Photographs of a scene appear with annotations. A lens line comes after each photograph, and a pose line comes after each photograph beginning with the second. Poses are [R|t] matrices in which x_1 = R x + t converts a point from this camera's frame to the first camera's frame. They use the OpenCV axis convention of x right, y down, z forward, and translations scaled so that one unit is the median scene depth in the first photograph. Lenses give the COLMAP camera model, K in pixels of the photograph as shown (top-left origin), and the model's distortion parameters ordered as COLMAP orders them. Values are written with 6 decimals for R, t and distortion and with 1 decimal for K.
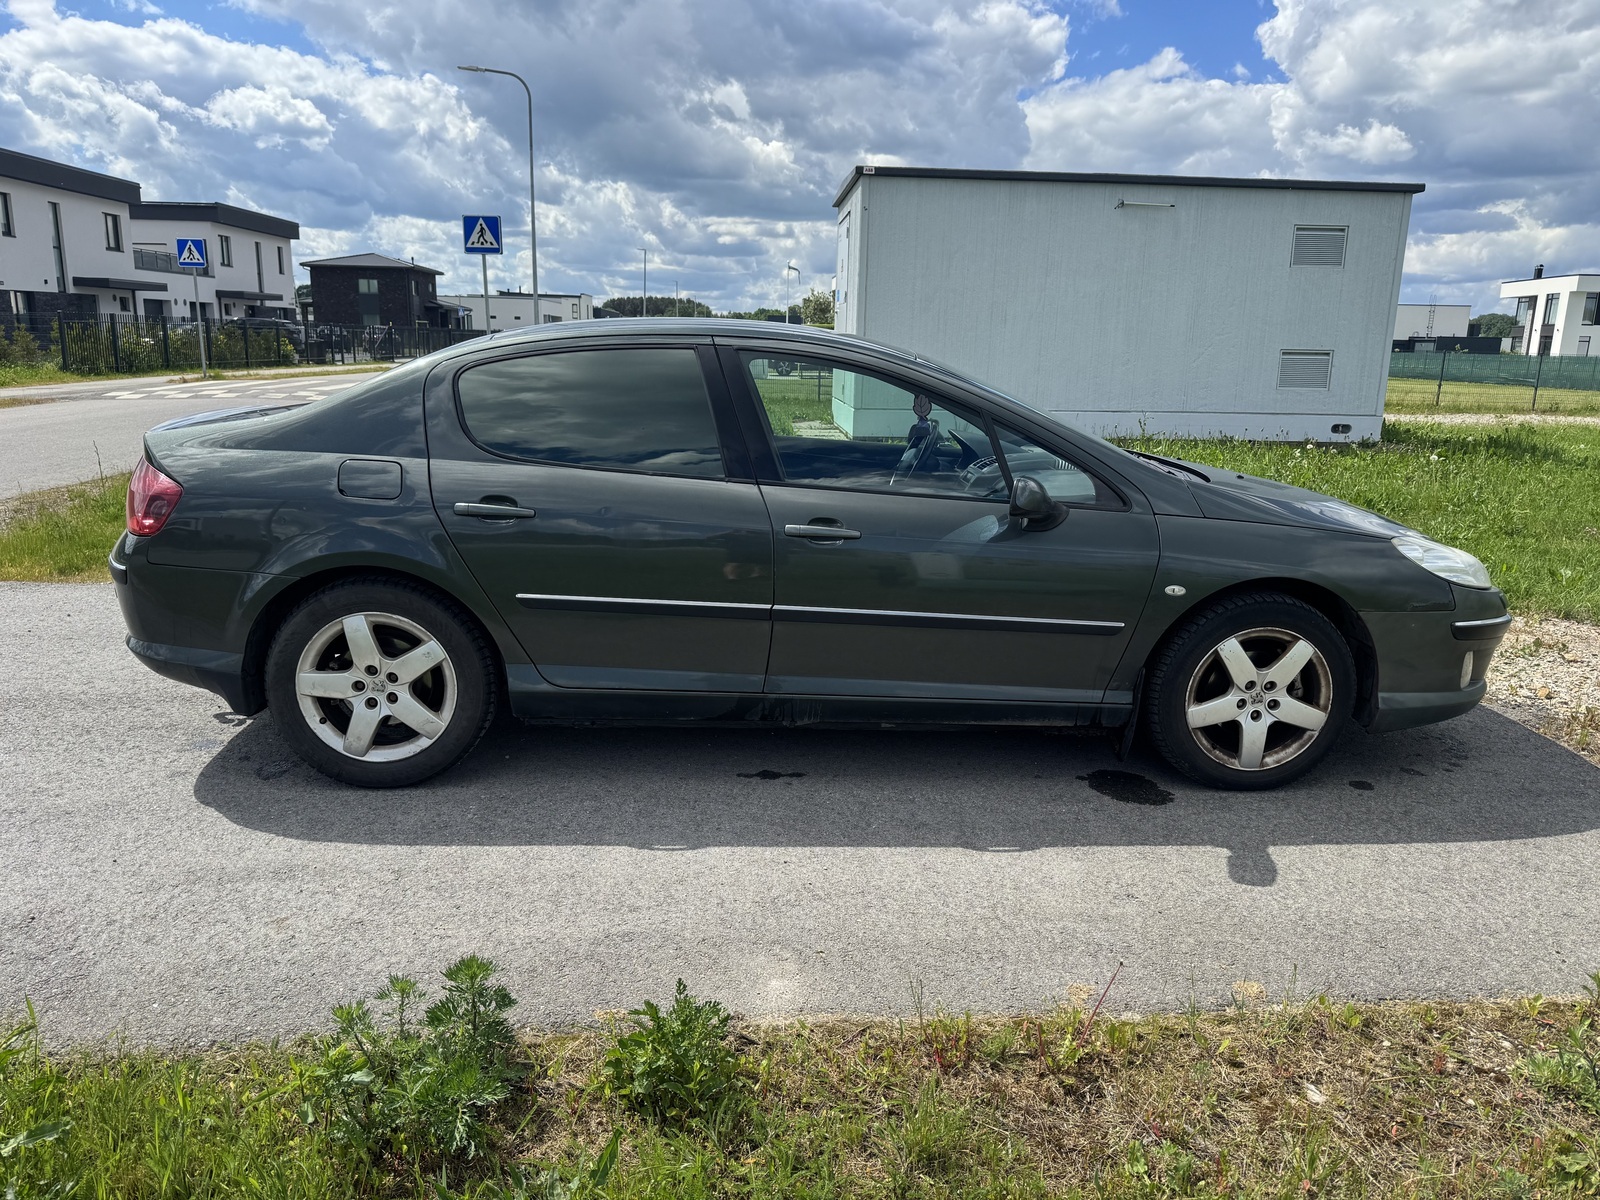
lens RADIAL K [[1107.7, 0, 800.0], [0, 1107.7, 600.0], [0, 0, 1]] dist [-0.000794, 0.000455]
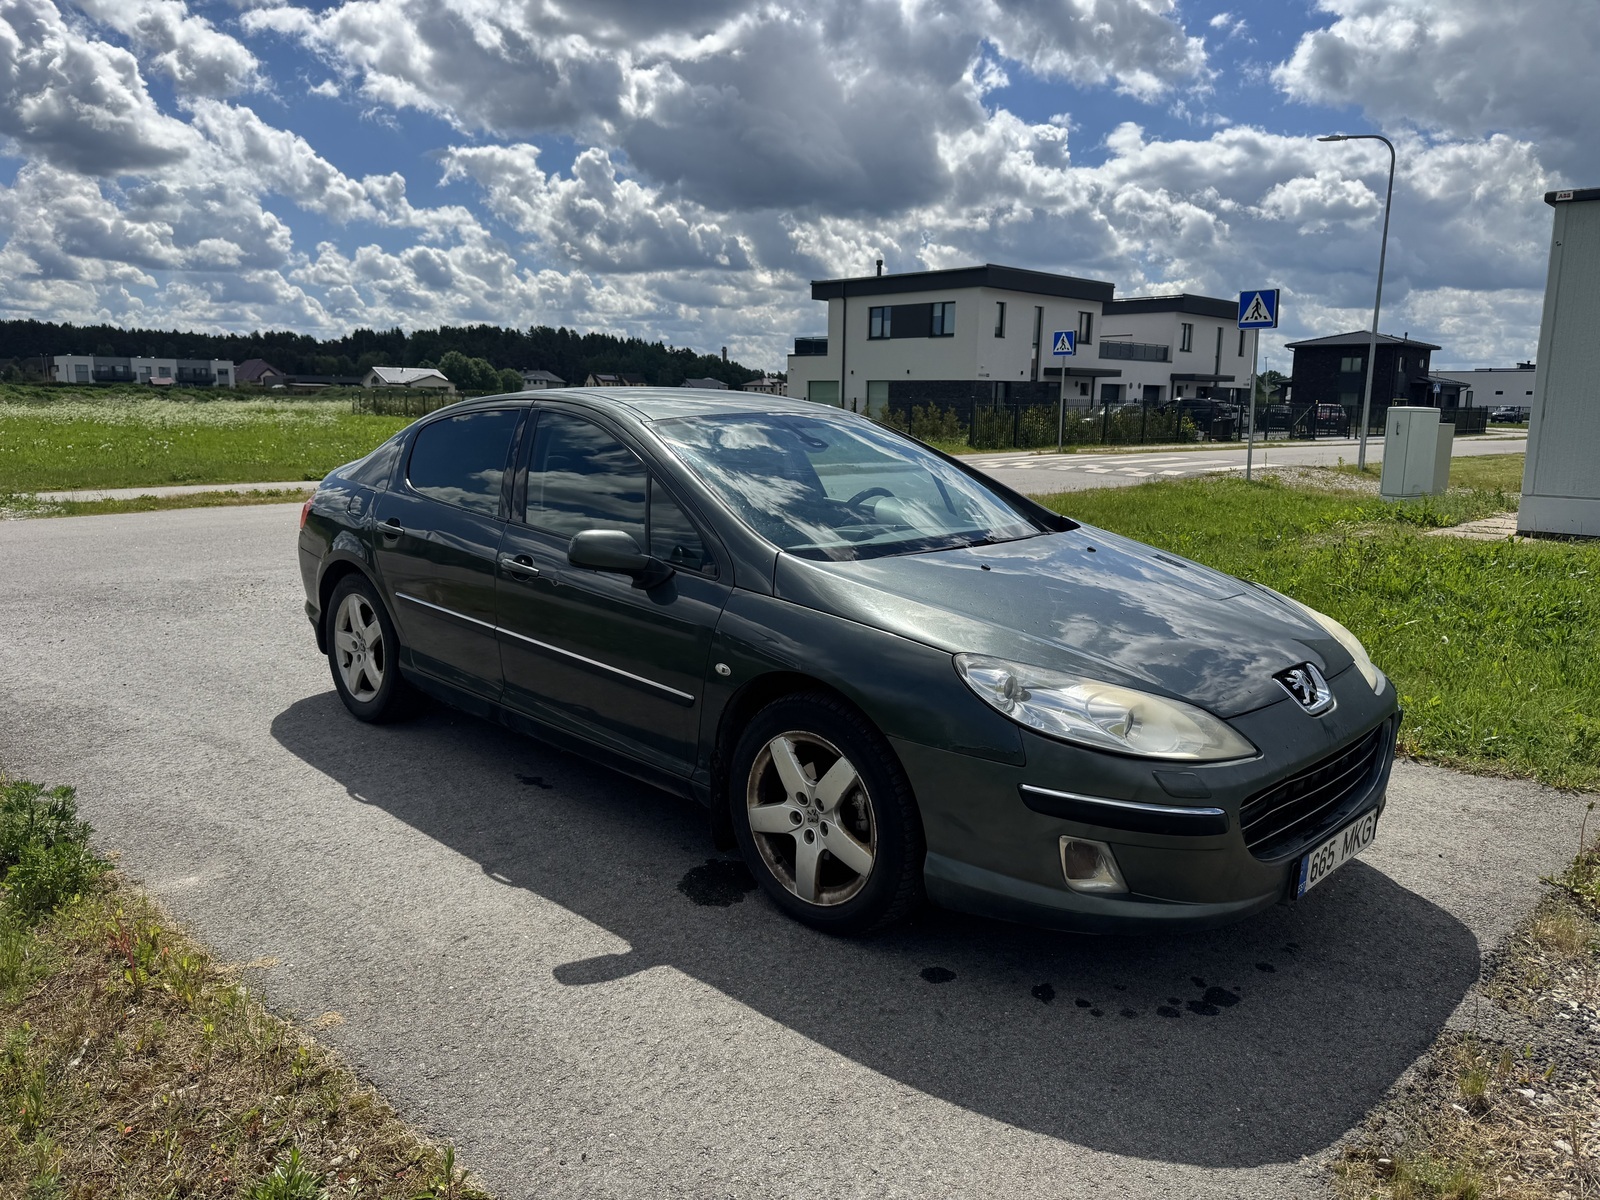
lens RADIAL K [[1123.2, 0, 837.8], [0, 1123.2, 596.6], [0, 0, 1]] dist [0.089235, -0.117530]
pose [[0.689702, 0.112272, -0.715336, 0.898190], [-0.166745, 0.985982, -0.006021, -0.065730], [0.704632, 0.123431, 0.698754, 0.343149]]
